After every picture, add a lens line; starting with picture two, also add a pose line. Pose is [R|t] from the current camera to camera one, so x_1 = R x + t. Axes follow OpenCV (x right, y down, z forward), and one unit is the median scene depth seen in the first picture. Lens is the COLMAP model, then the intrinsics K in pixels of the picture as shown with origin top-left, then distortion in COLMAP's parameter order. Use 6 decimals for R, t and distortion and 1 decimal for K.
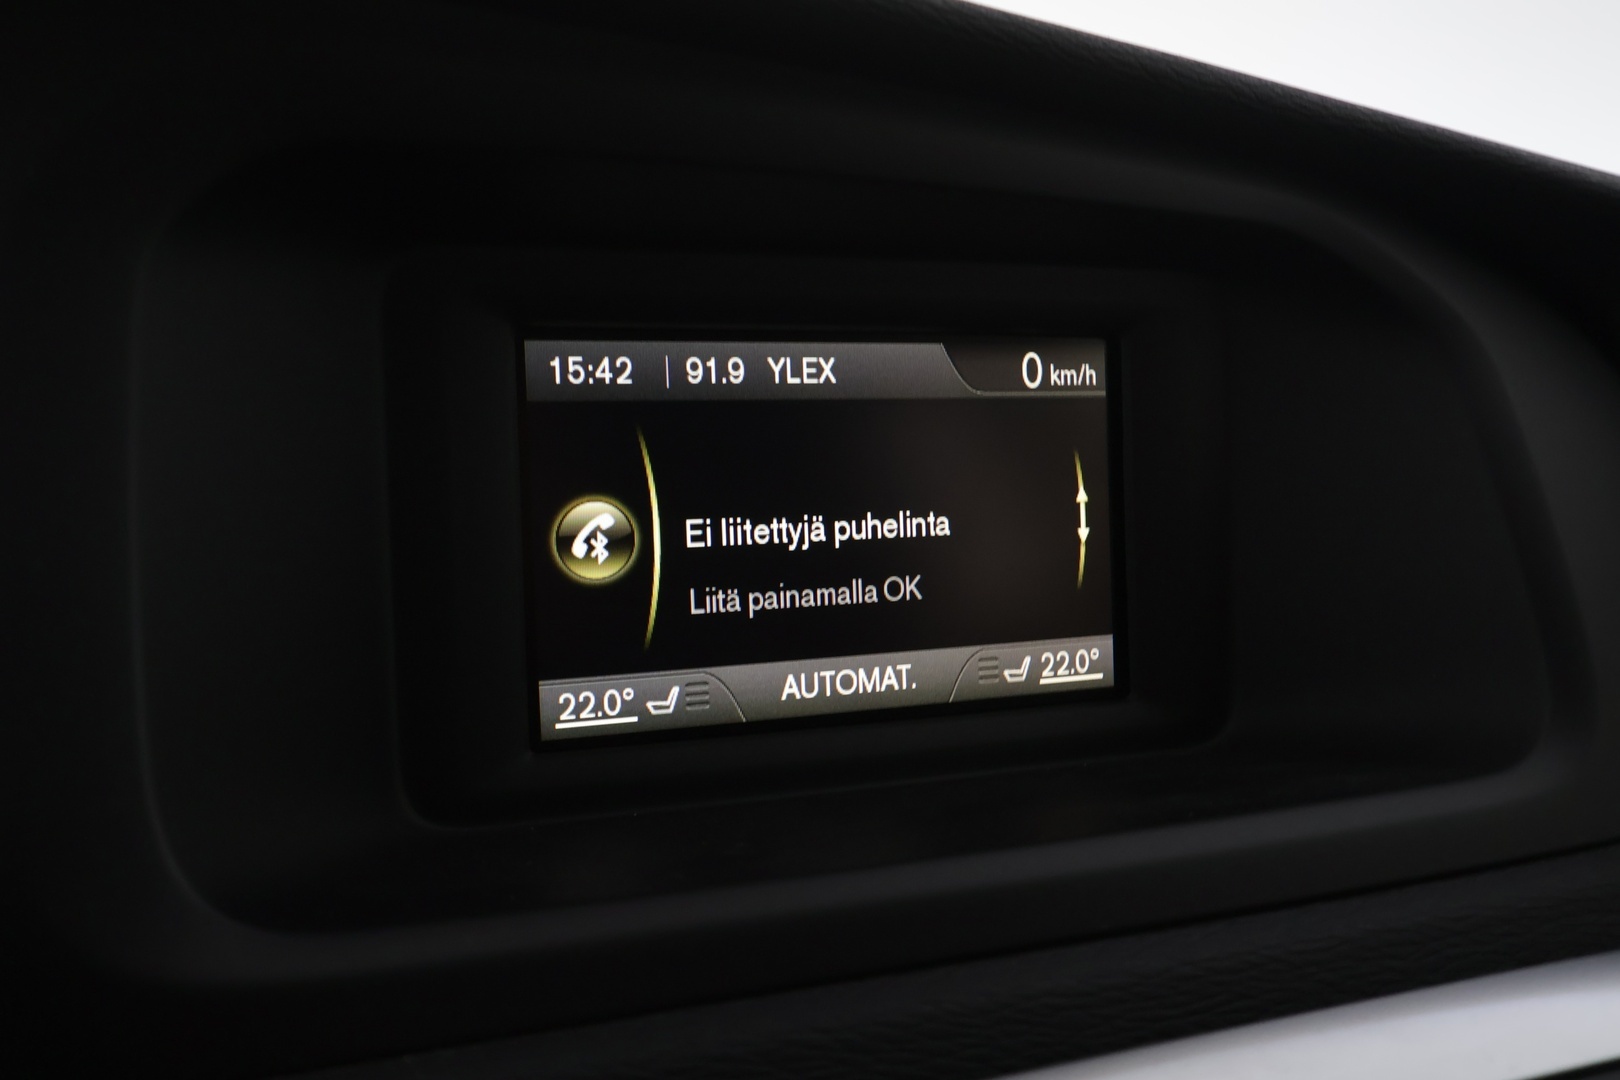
lens RADIAL K [[1258.8, 0, 794.5], [0, 1258.8, 538.3], [0, 0, 1]] dist [-0.005529, -0.003179]
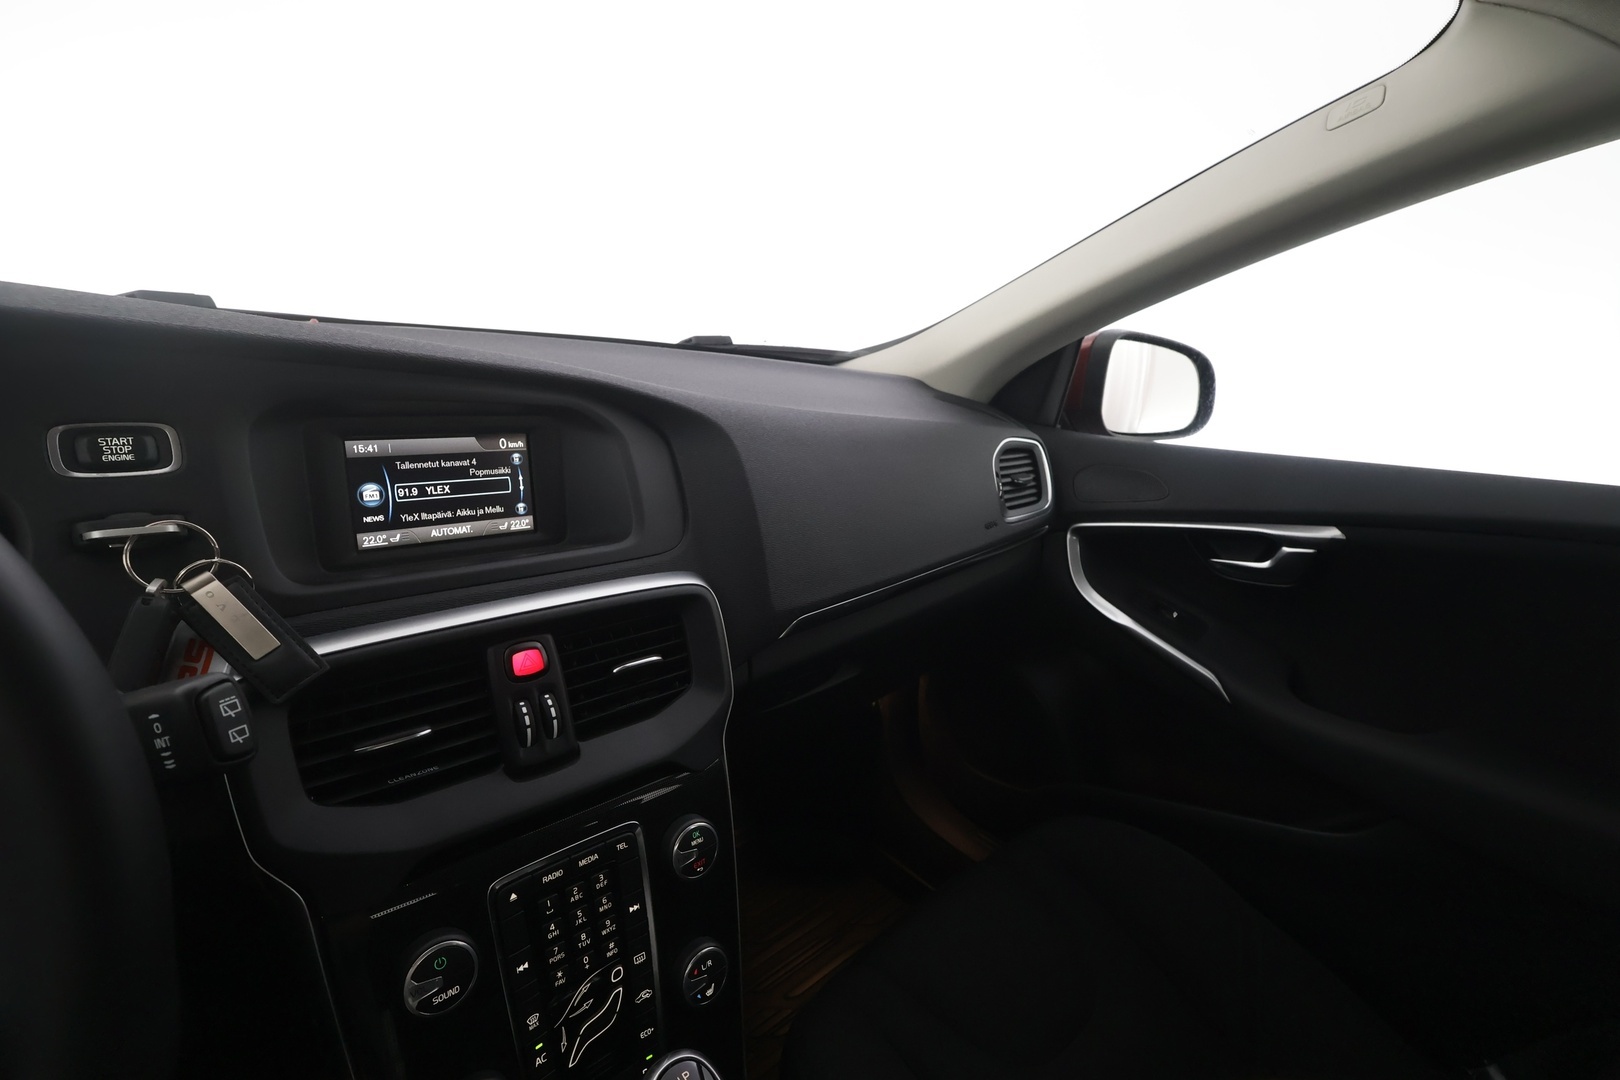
lens RADIAL K [[747.8, 0, 810.0], [0, 747.8, 540.0], [0, 0, 1]] dist [-0.000733, 0.000085]
pose [[0.904635, -0.059967, 0.421948, 0.070905], [0.021428, 0.995199, 0.095498, -0.048374], [-0.425649, -0.077349, 0.901577, -1.497787]]
